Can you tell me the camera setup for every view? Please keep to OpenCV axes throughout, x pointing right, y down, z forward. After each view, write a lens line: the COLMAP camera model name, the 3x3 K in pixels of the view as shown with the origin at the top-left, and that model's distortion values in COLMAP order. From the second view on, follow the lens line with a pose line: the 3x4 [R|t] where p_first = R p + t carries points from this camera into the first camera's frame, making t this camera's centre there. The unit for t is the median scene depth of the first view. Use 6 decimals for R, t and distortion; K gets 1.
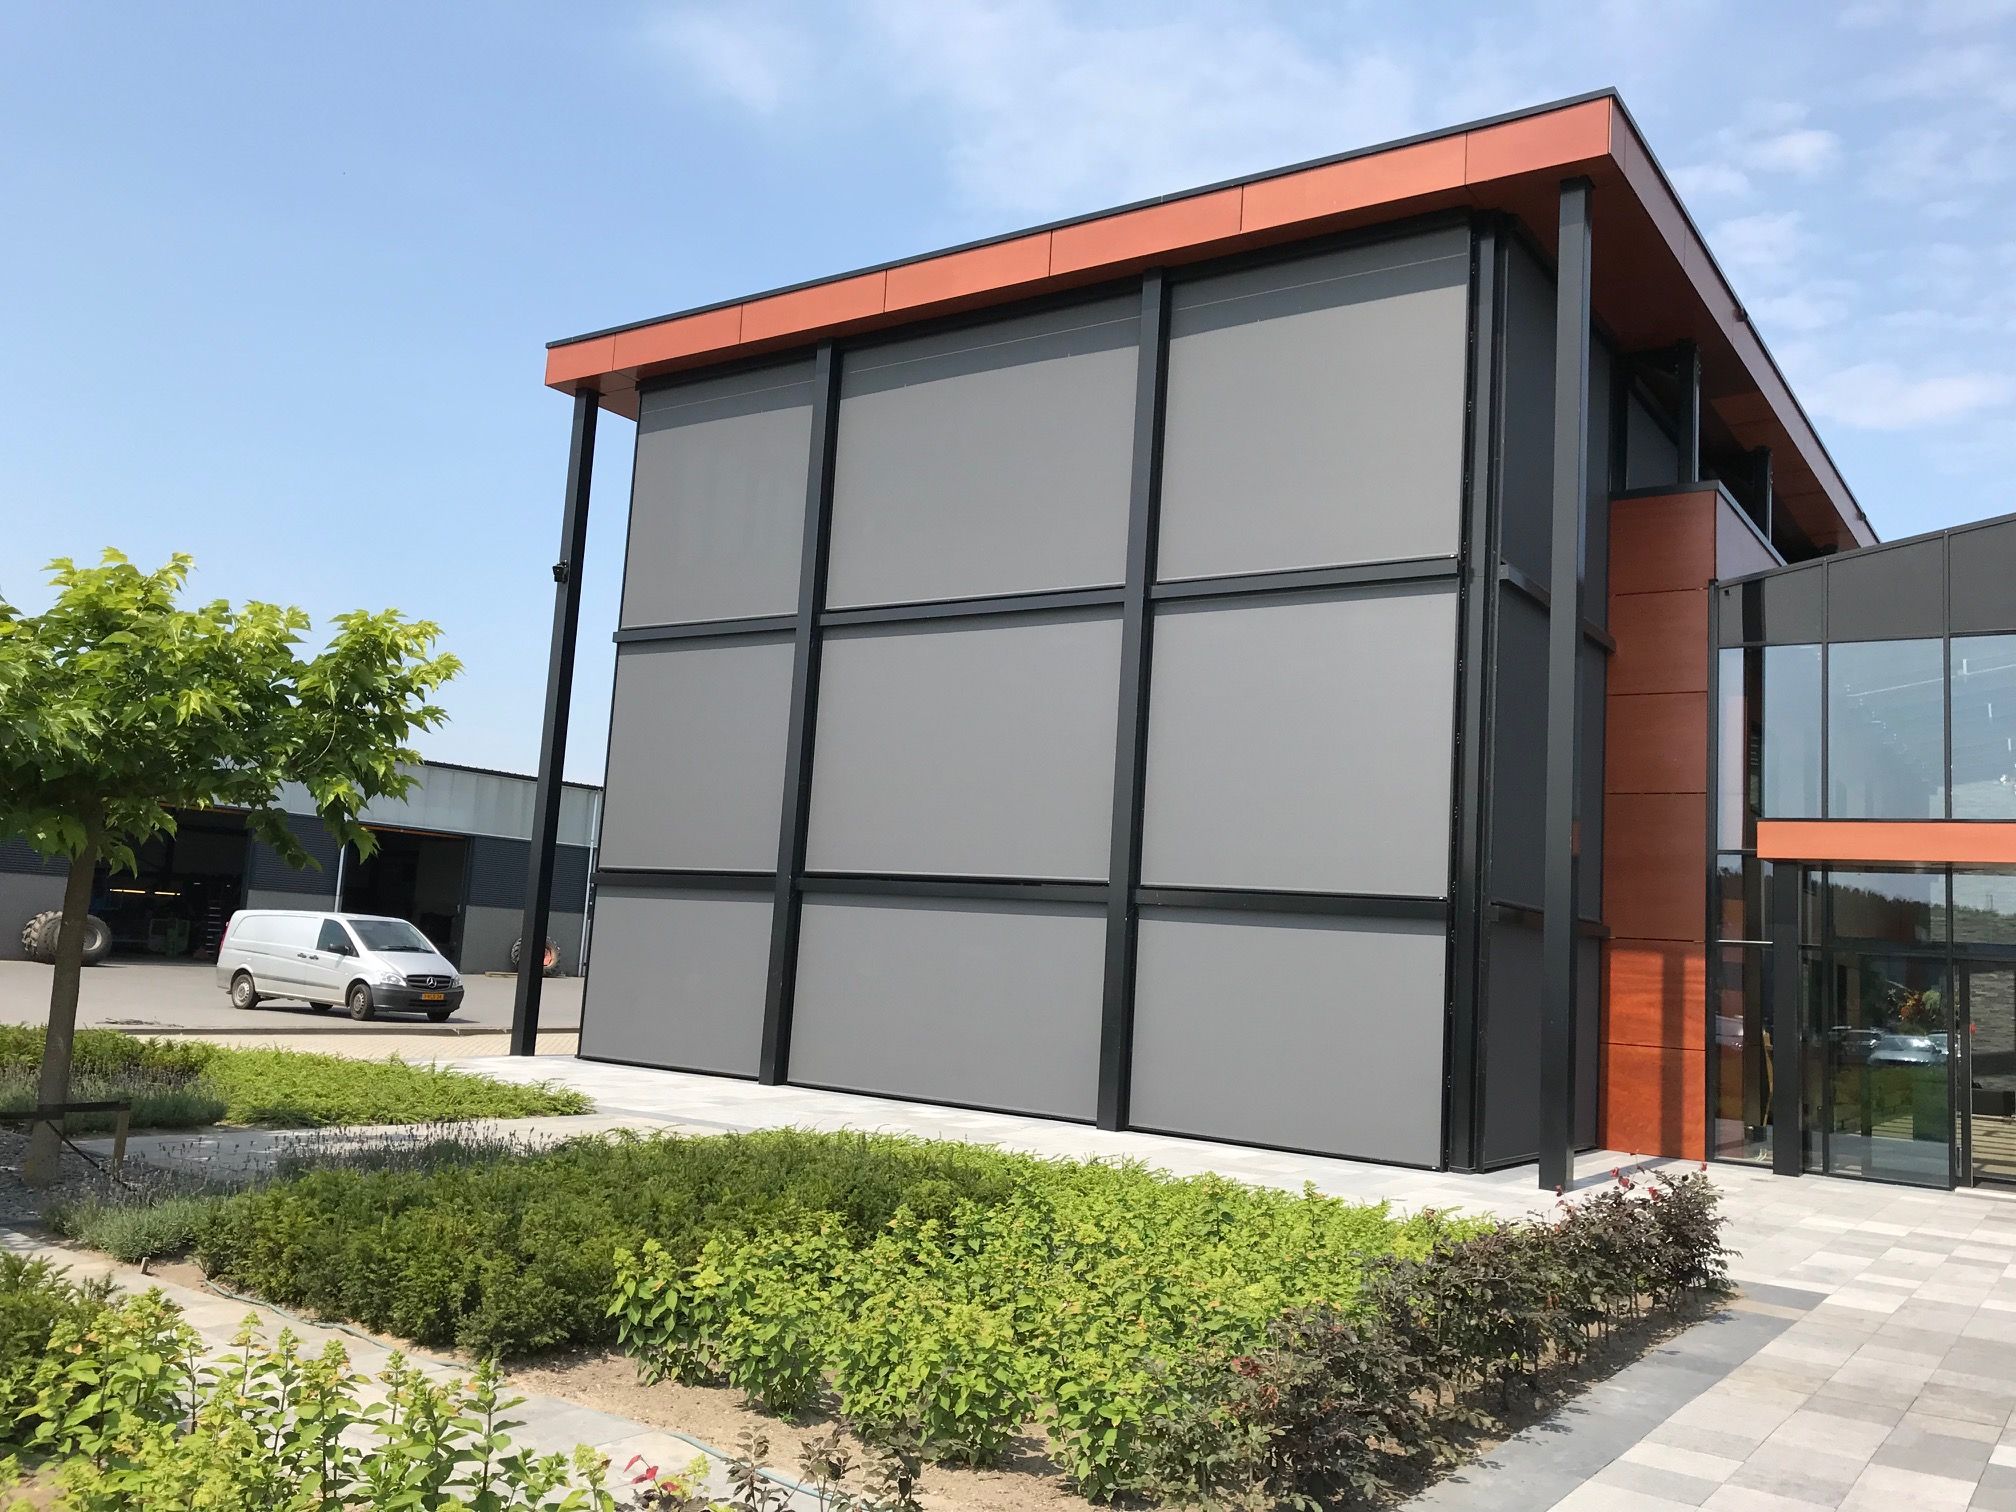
lens RADIAL K [[1634.2, 0, 1008.0], [0, 1634.2, 756.0], [0, 0, 1]] dist [0.005979, 0.003043]
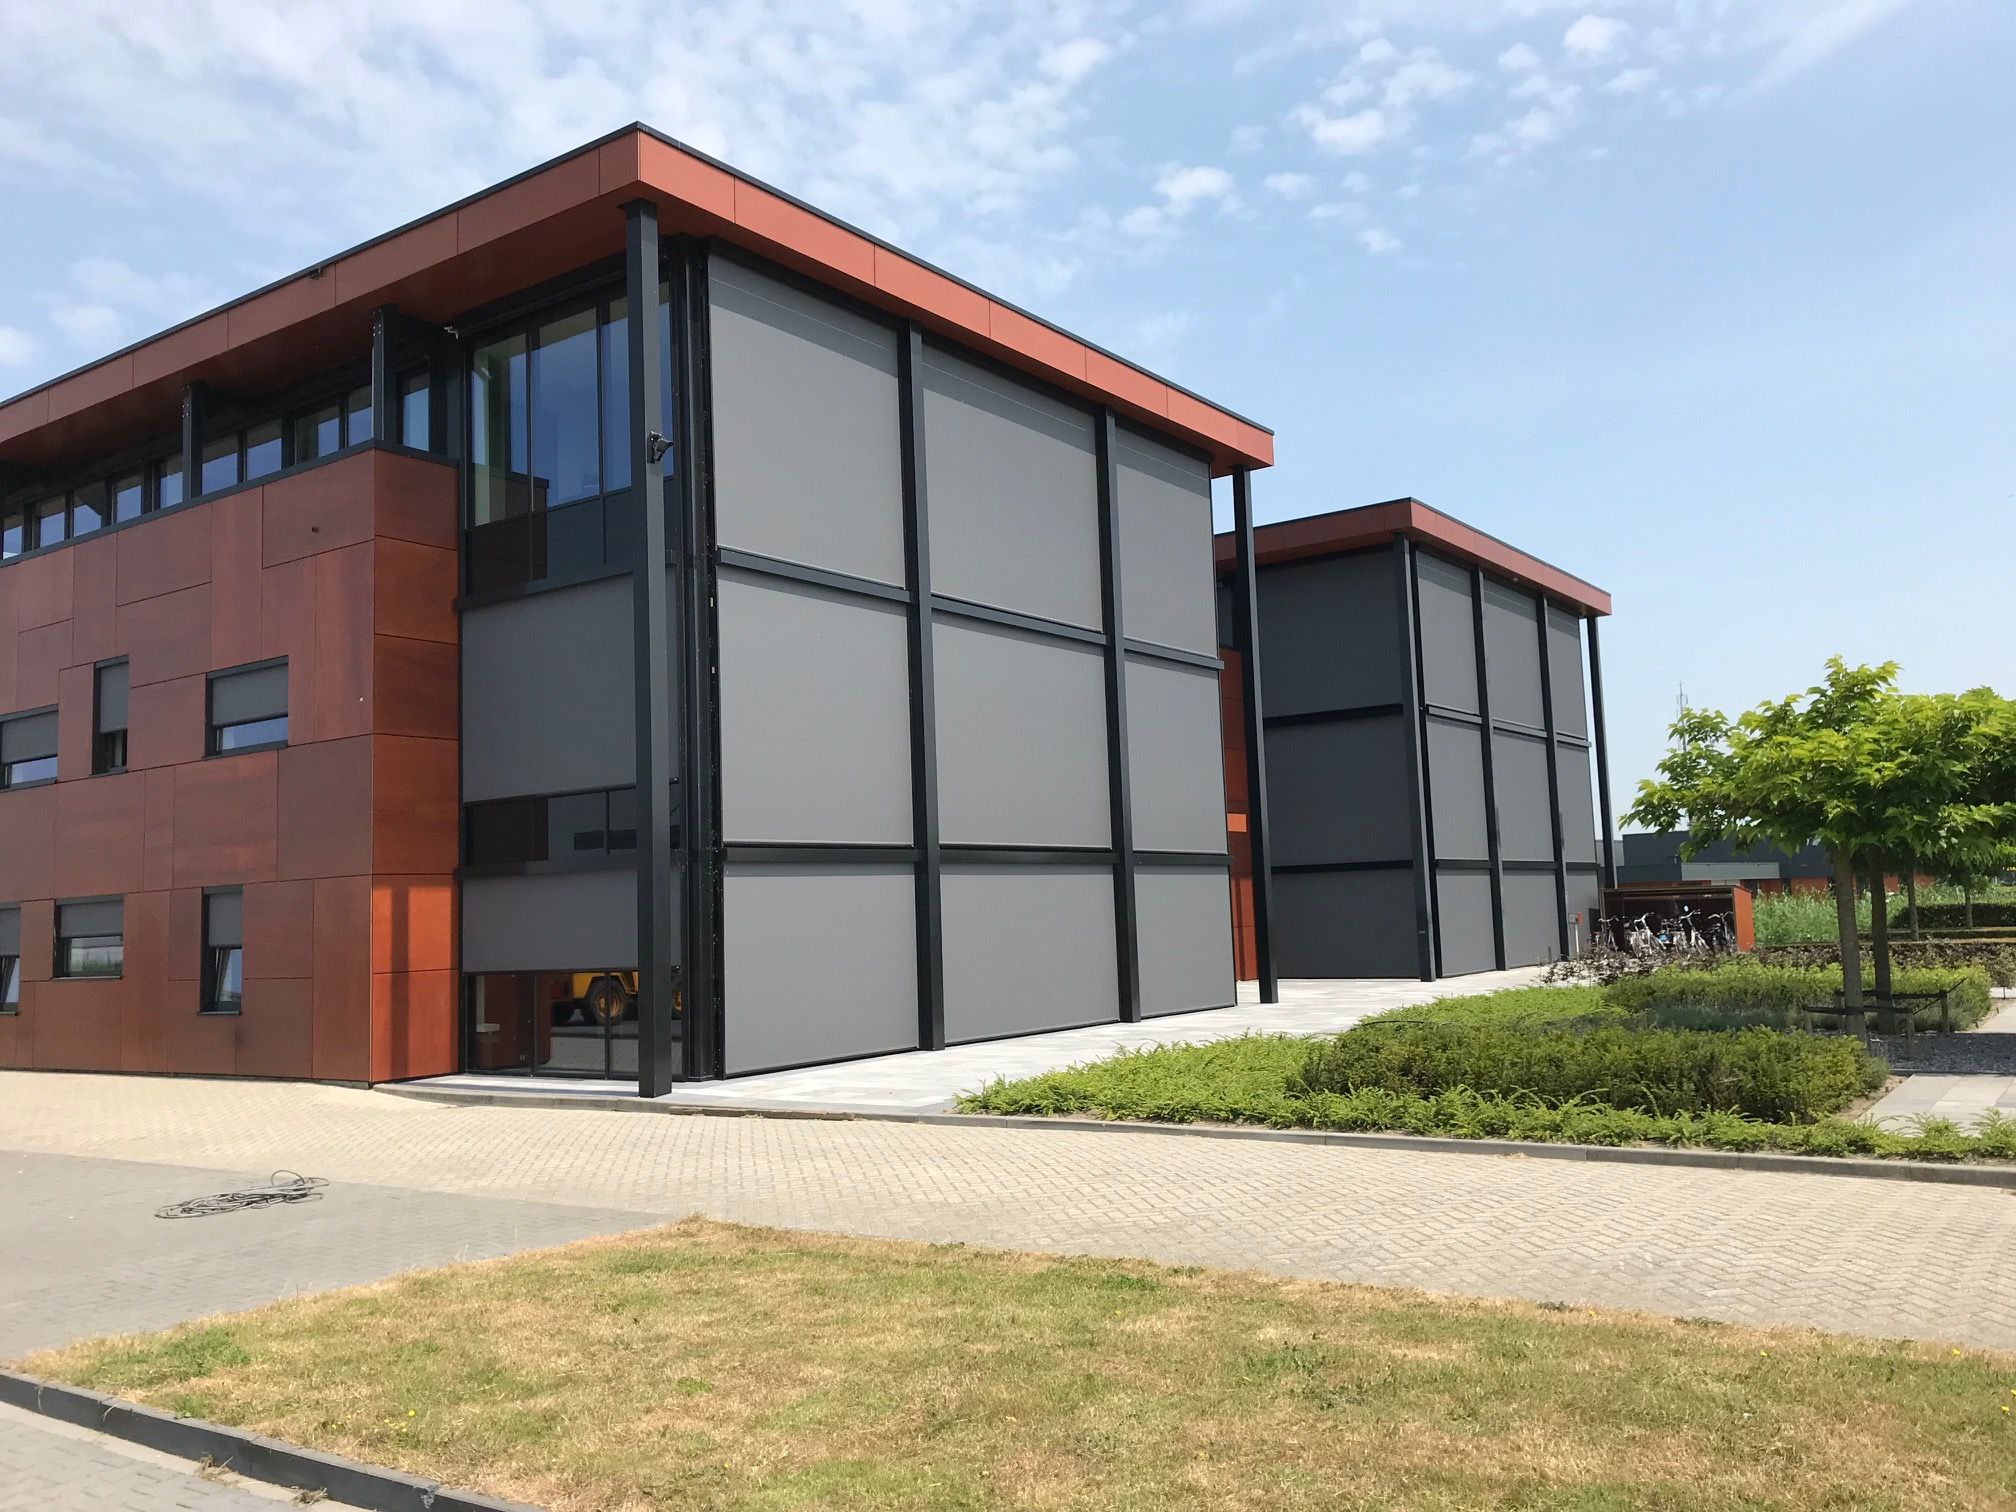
lens RADIAL K [[1634.2, 0, 1008.0], [0, 1634.2, 756.0], [0, 0, 1]] dist [0.005979, 0.003043]
pose [[0.011324, 0.029702, 0.999495, -1.147231], [-0.077983, 0.996541, -0.028731, 0.040875], [-0.996890, -0.077618, 0.013601, 0.932379]]
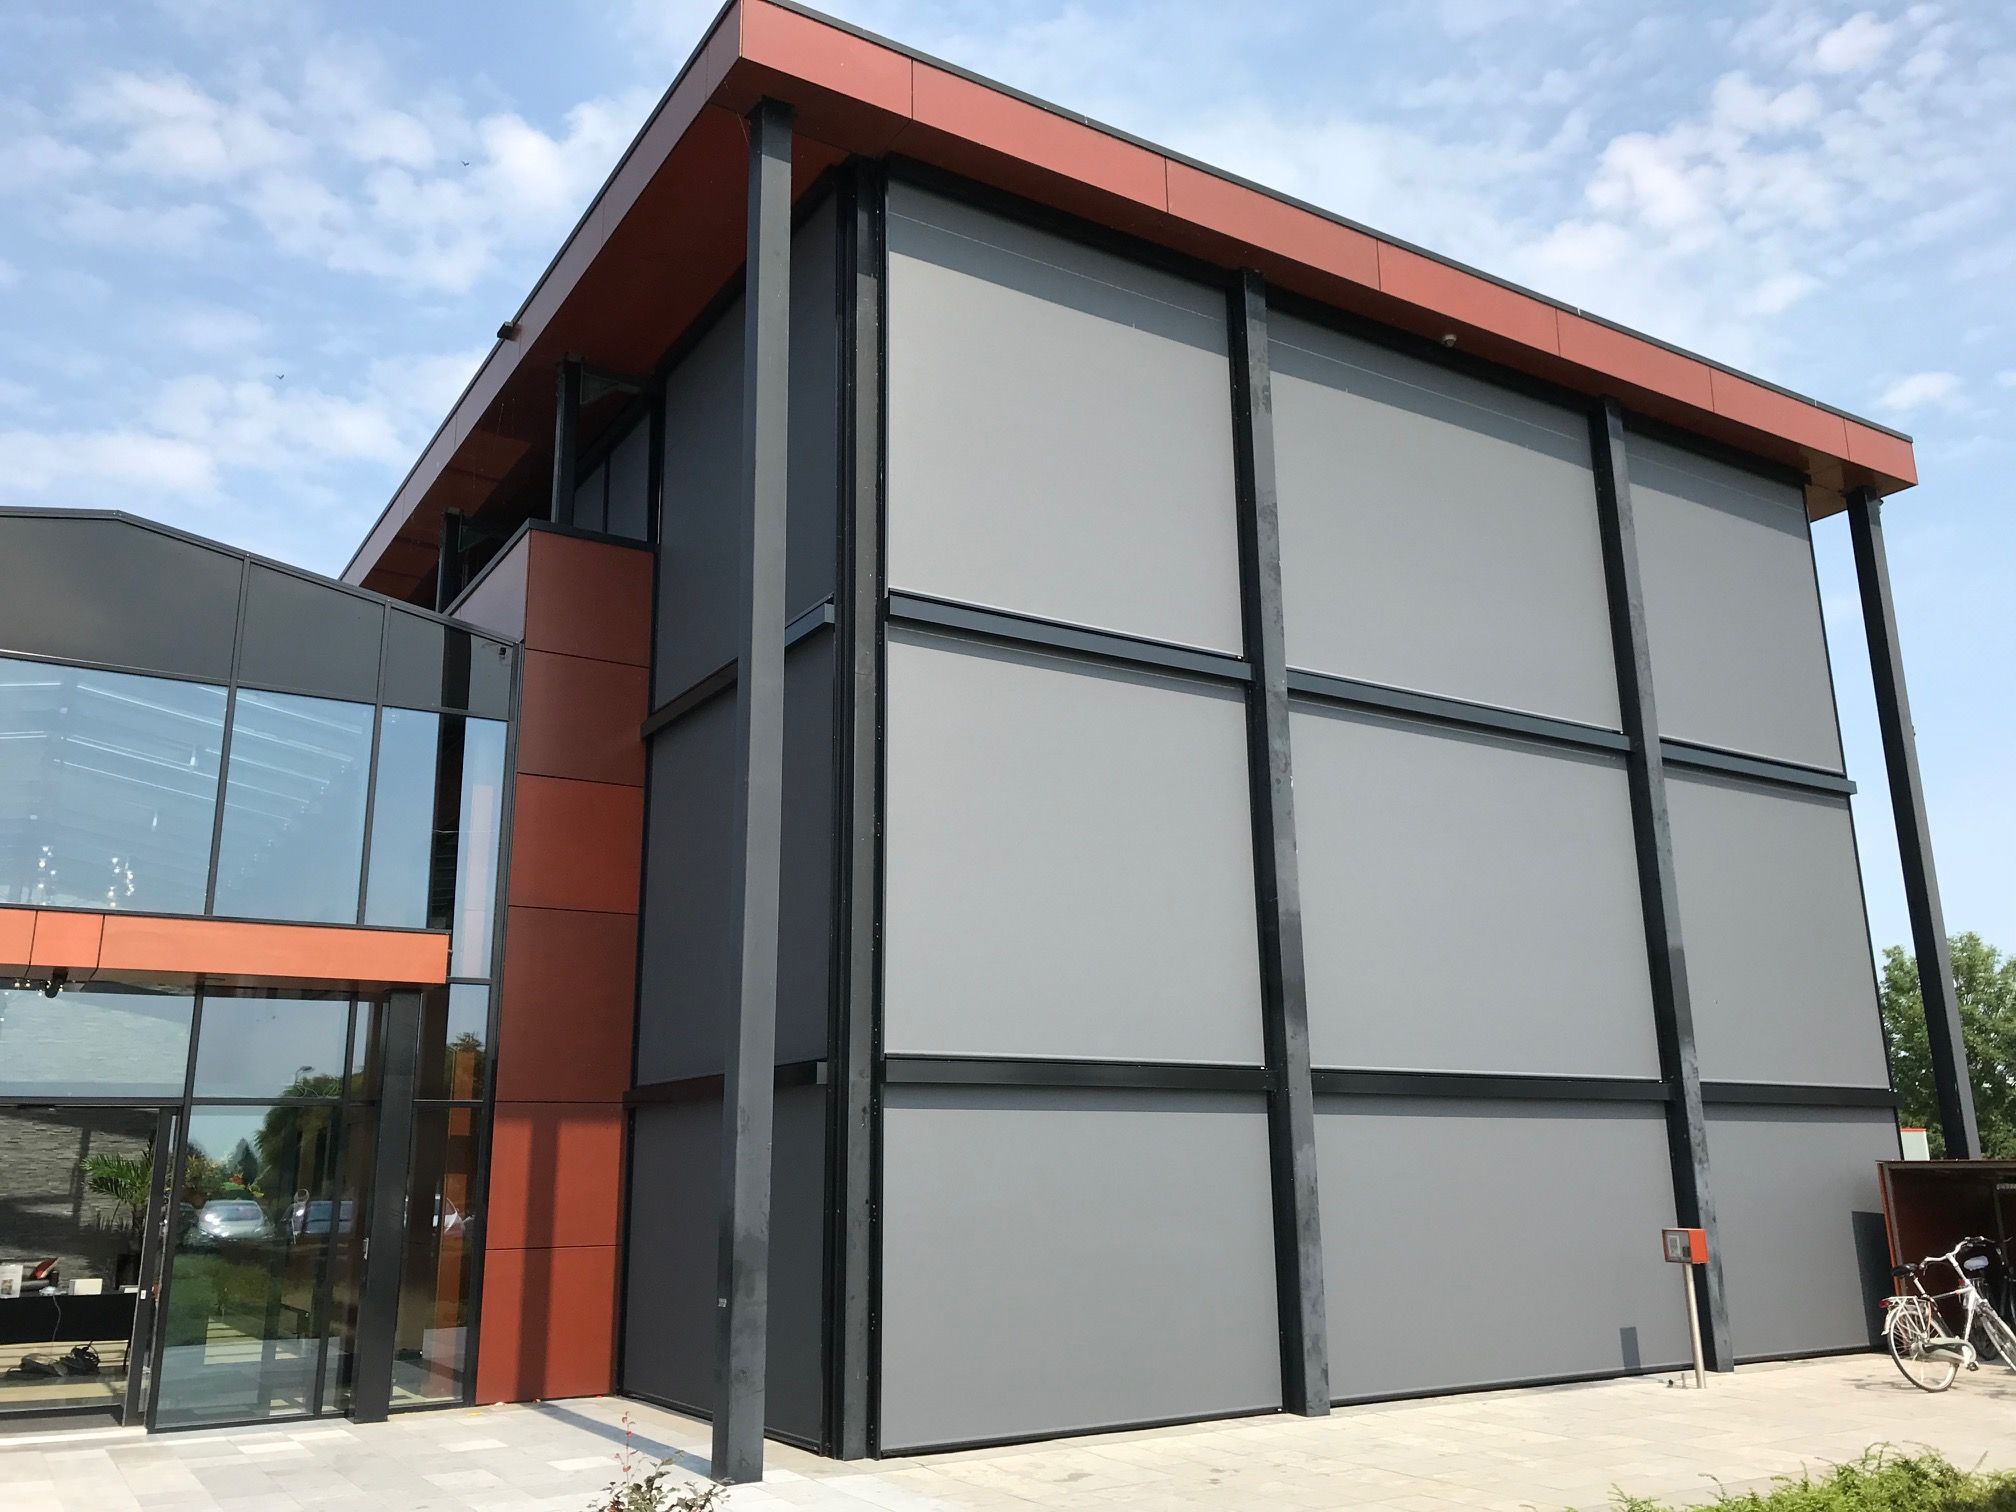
lens RADIAL K [[1676.7, 0, 1010.0], [0, 1676.7, 716.4], [0, 0, 1]] dist [-0.003028, 0.004992]
pose [[0.391688, 0.172173, 0.903846, -0.776959], [-0.072215, 0.985059, -0.156348, 0.047670], [-0.917260, -0.004032, 0.398269, 0.833766]]
